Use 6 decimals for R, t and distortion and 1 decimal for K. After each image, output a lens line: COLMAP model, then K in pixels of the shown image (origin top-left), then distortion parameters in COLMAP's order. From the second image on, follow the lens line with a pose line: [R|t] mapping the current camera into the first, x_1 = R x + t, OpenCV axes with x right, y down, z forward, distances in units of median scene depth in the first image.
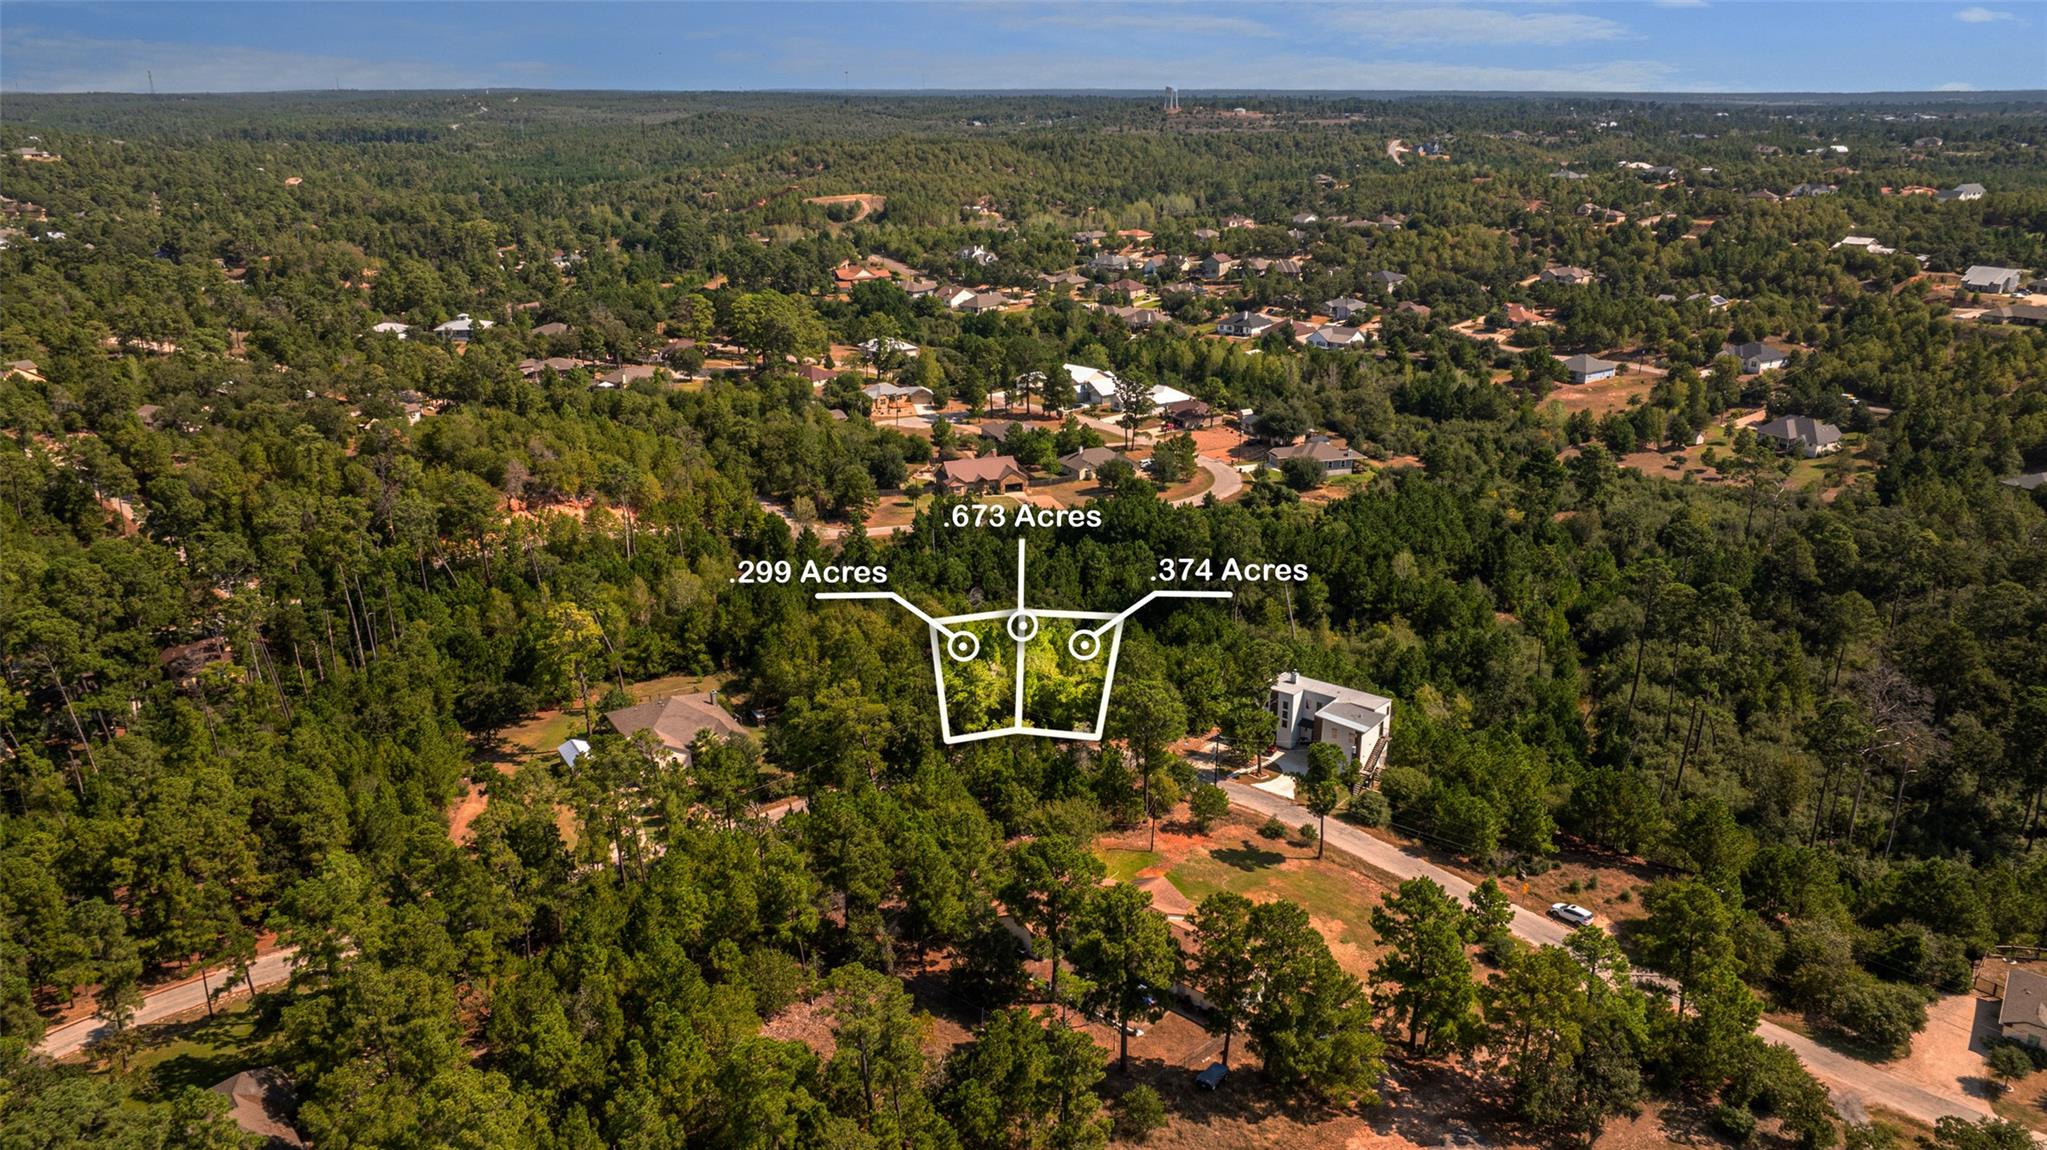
lens RADIAL K [[1436.1, 0, 1023.5], [0, 1436.1, 575.0], [0, 0, 1]] dist [-0.020882, -0.000286]
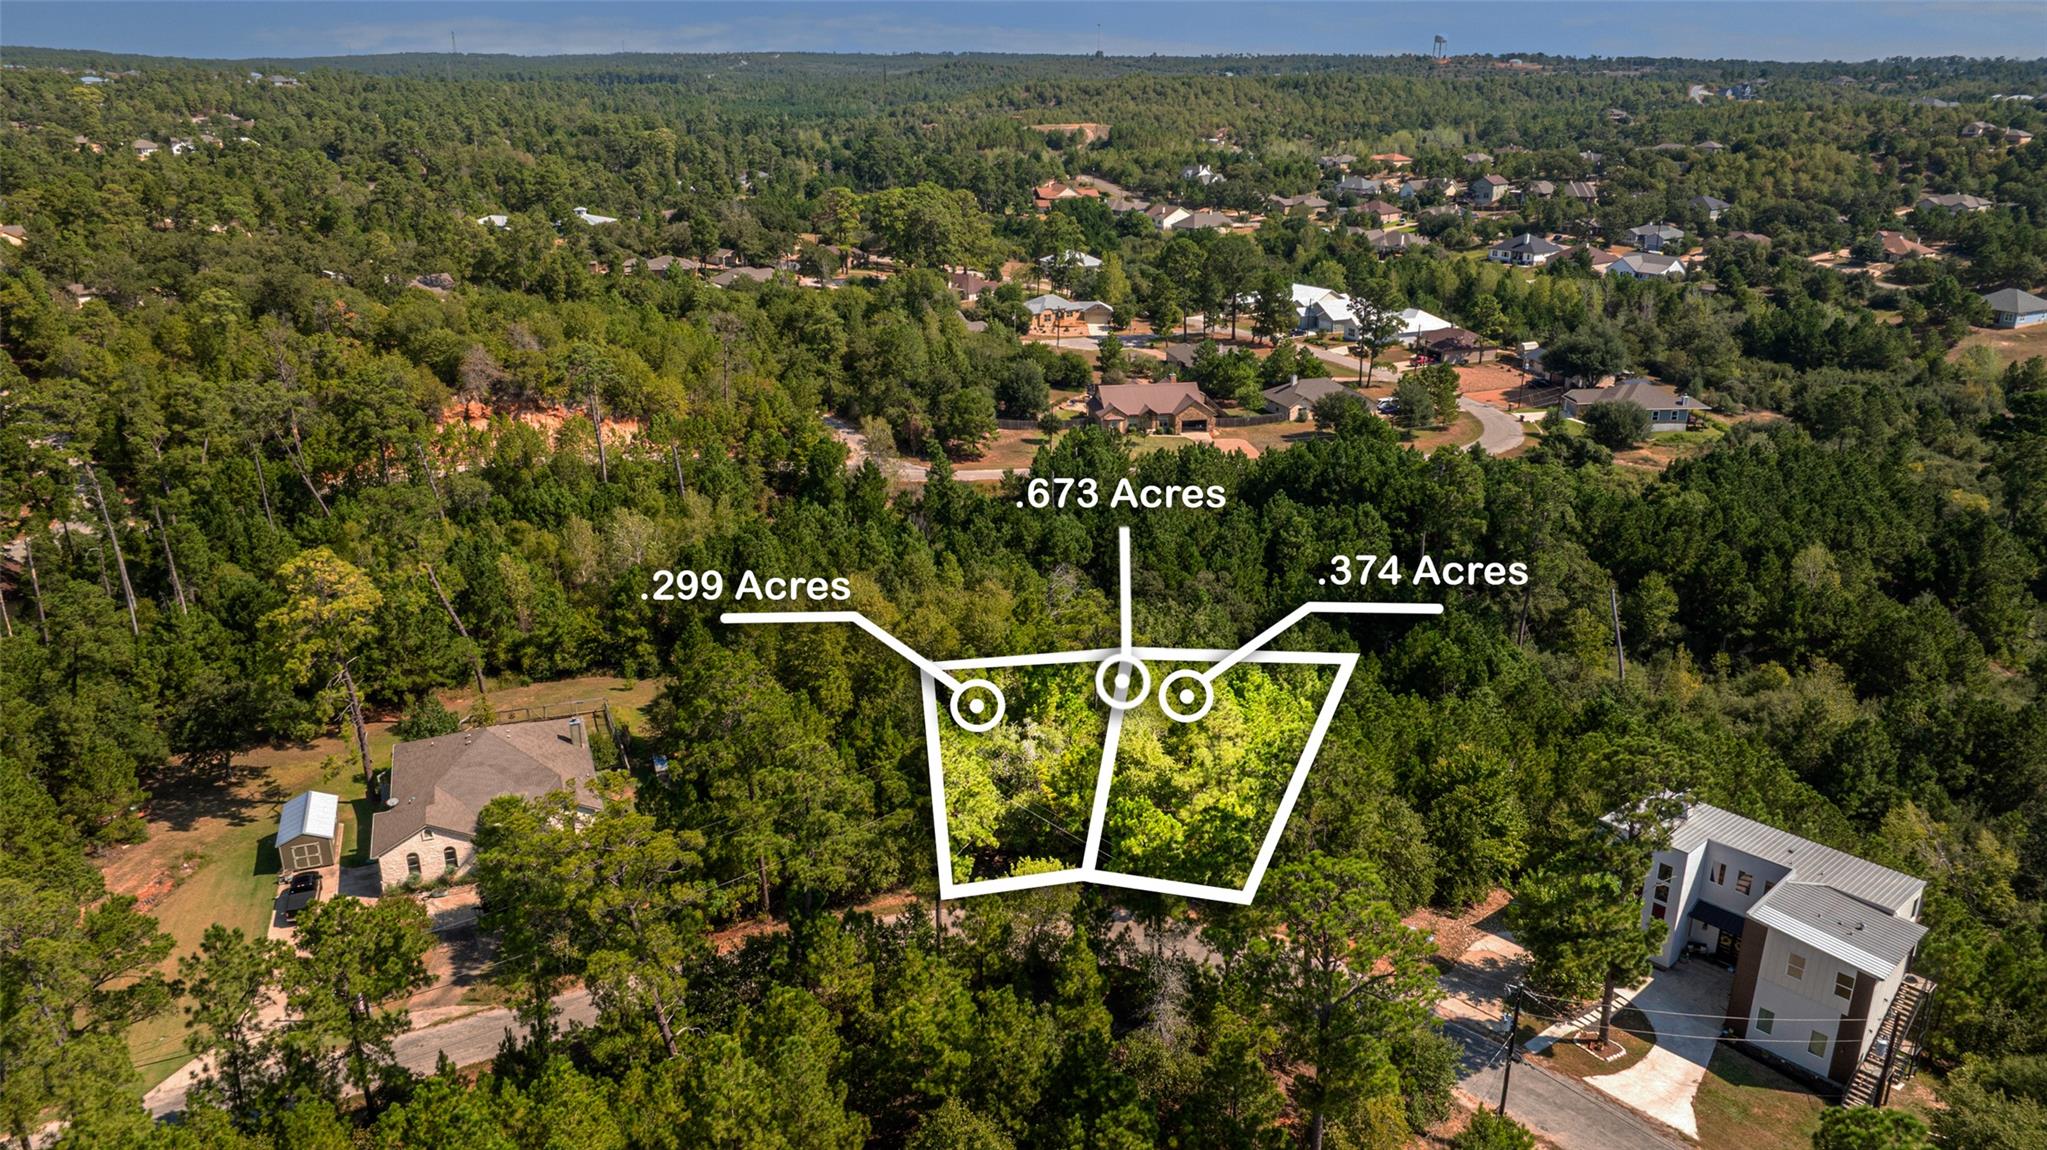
lens RADIAL K [[1436.1, 0, 1023.5], [0, 1436.1, 575.0], [0, 0, 1]] dist [-0.020882, -0.000286]
pose [[0.985630, 0.059307, -0.158163, 0.020704], [-0.055811, 0.998091, 0.026457, -0.000643], [0.159430, -0.017250, 0.987059, 0.214560]]
